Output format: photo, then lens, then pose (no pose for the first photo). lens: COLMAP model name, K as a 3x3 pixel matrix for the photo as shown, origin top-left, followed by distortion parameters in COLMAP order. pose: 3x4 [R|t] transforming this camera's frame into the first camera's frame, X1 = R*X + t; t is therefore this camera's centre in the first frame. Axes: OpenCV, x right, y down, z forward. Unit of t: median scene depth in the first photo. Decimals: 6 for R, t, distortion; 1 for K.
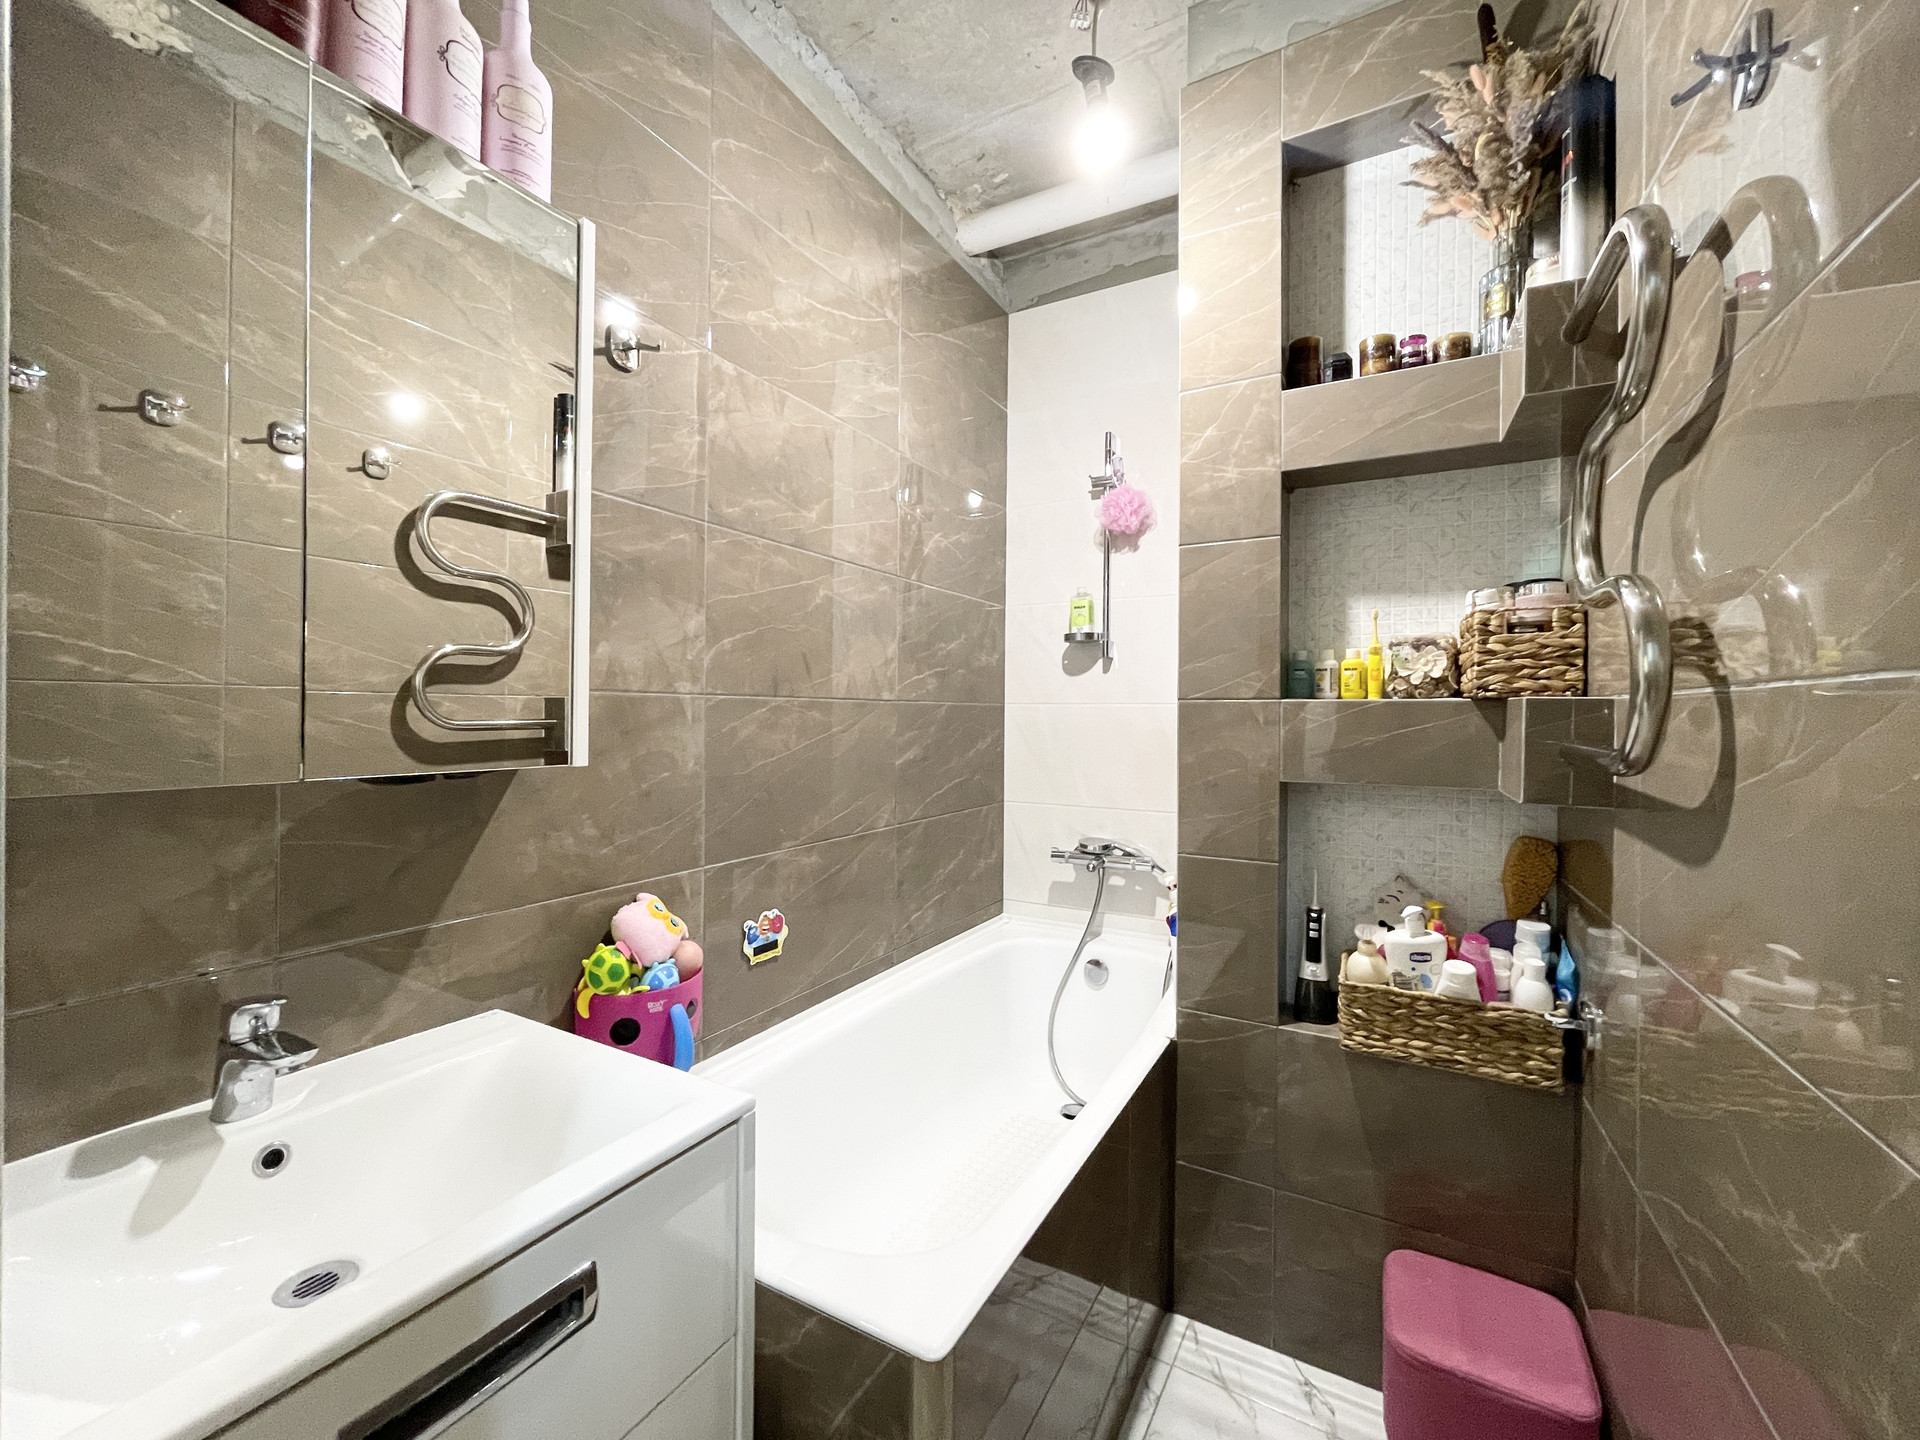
lens RADIAL K [[781.5, 0, 960.8], [0, 781.5, 720.9], [0, 0, 1]] dist [-0.004488, 0.002161]
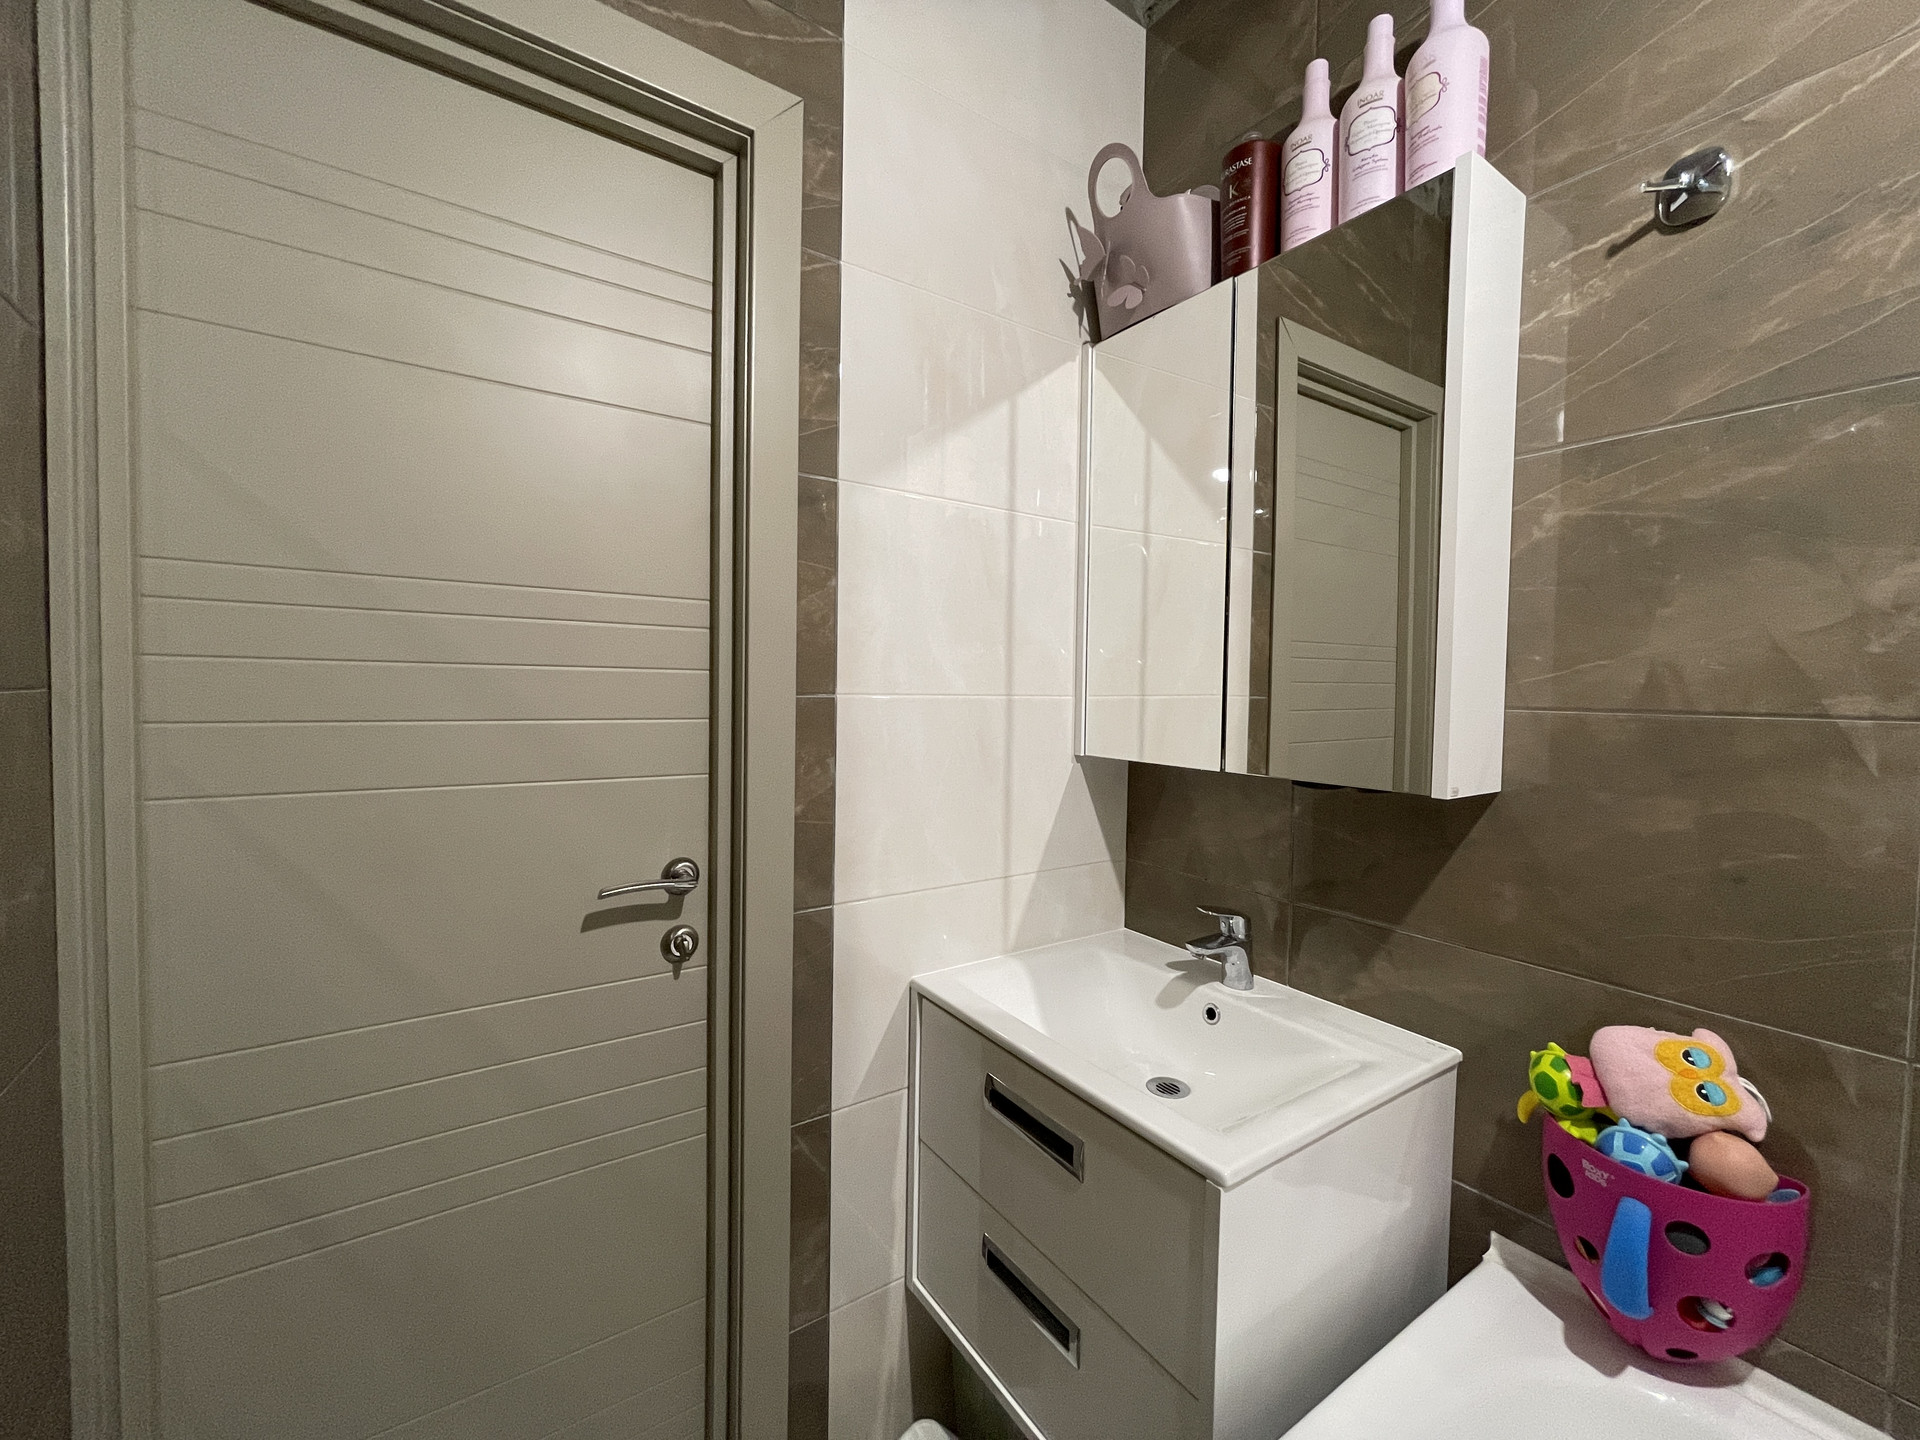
lens RADIAL K [[781.5, 0, 960.6], [0, 781.5, 713.9], [0, 0, 1]] dist [-0.004488, 0.002161]
pose [[-0.451270, 0.018169, -0.892203, 0.436877], [-0.022179, 0.999256, 0.031567, -0.043956], [0.892112, 0.034034, -0.450531, 0.751519]]
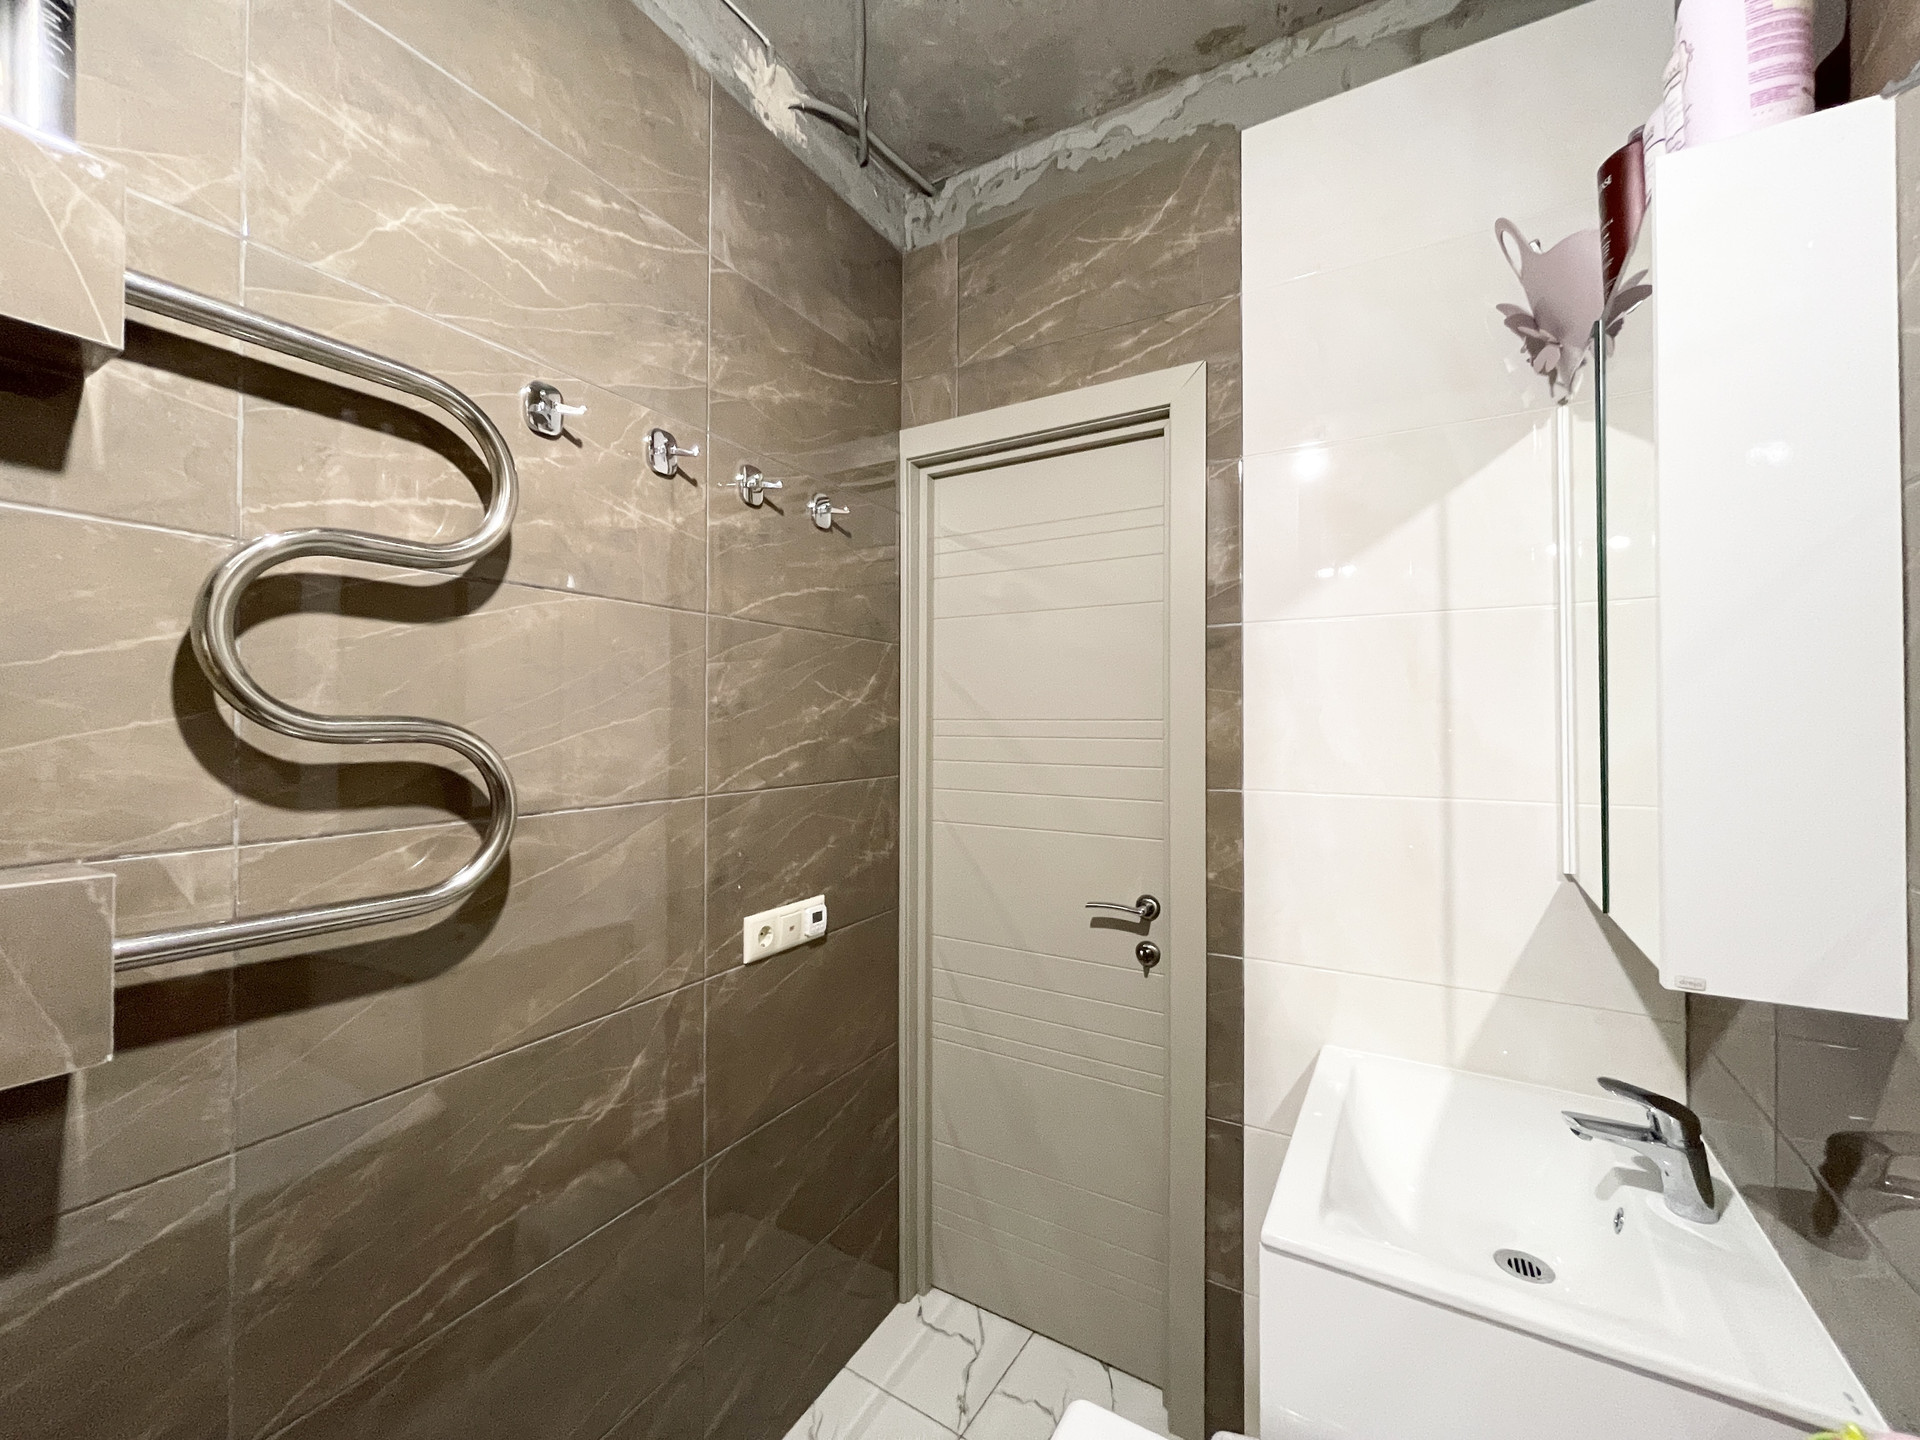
lens RADIAL K [[781.5, 0, 956.8], [0, 781.5, 716.5], [0, 0, 1]] dist [-0.004488, 0.002161]
pose [[-0.999339, -0.008503, 0.035335, 0.071678], [-0.008713, 0.999945, -0.005800, -0.133124], [-0.035284, -0.006104, -0.999359, 1.387713]]
